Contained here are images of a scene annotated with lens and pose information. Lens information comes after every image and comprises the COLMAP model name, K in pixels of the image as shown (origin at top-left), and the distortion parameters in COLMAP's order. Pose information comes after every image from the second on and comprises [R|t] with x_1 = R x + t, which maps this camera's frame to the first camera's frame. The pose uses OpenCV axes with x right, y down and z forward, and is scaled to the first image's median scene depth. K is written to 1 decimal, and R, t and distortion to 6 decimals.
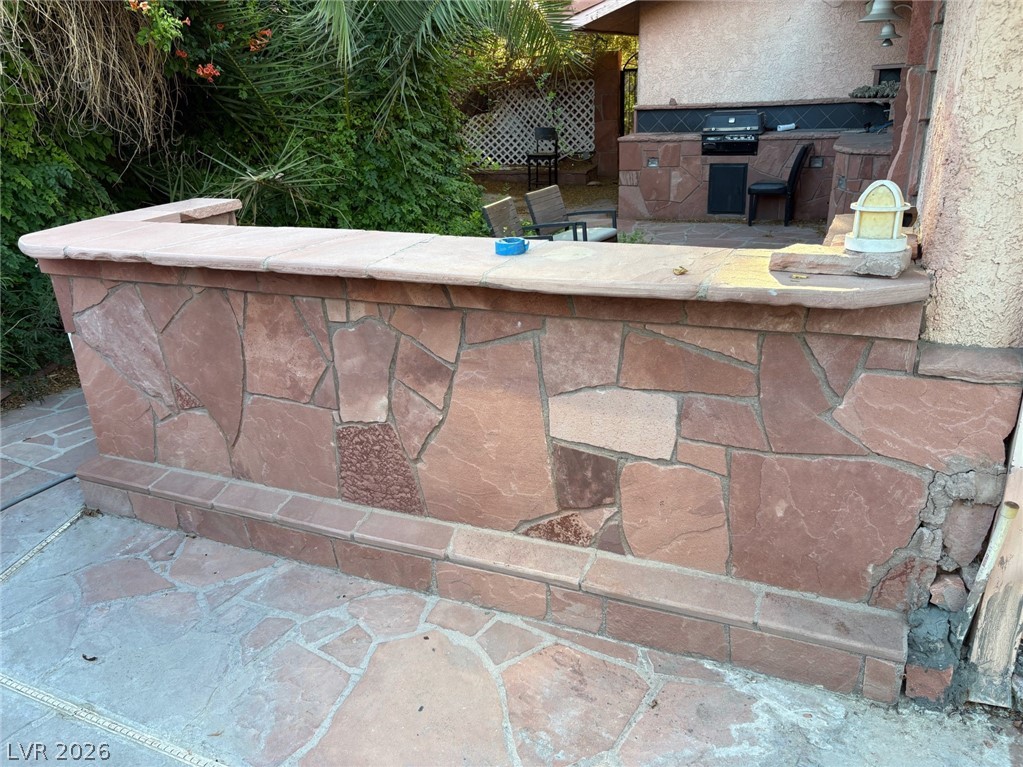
lens RADIAL K [[719.7, 0, 485.0], [0, 719.7, 379.5], [0, 0, 1]] dist [0.001650, -0.003023]
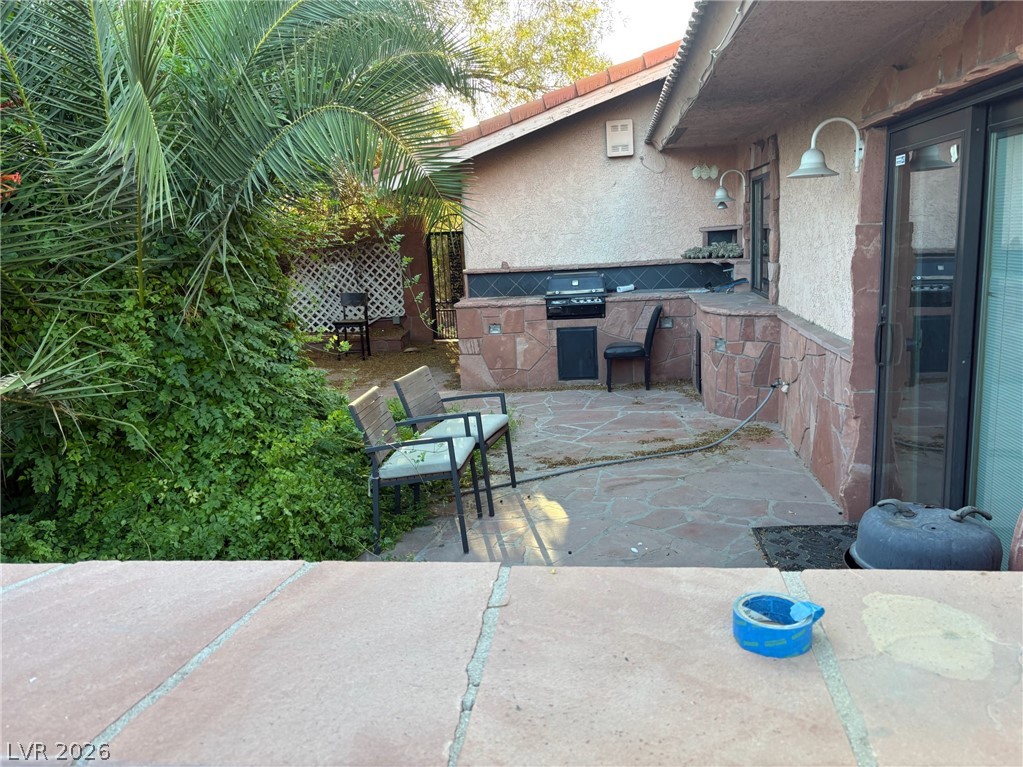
lens RADIAL K [[769.7, 0, 511.5], [0, 769.7, 383.5], [0, 0, 1]] dist [0.048908, -0.057552]
pose [[0.952556, -0.059934, 0.298405, -0.045816], [0.122350, 0.973120, -0.195110, -0.050917], [-0.278691, 0.222363, 0.934284, 0.124348]]
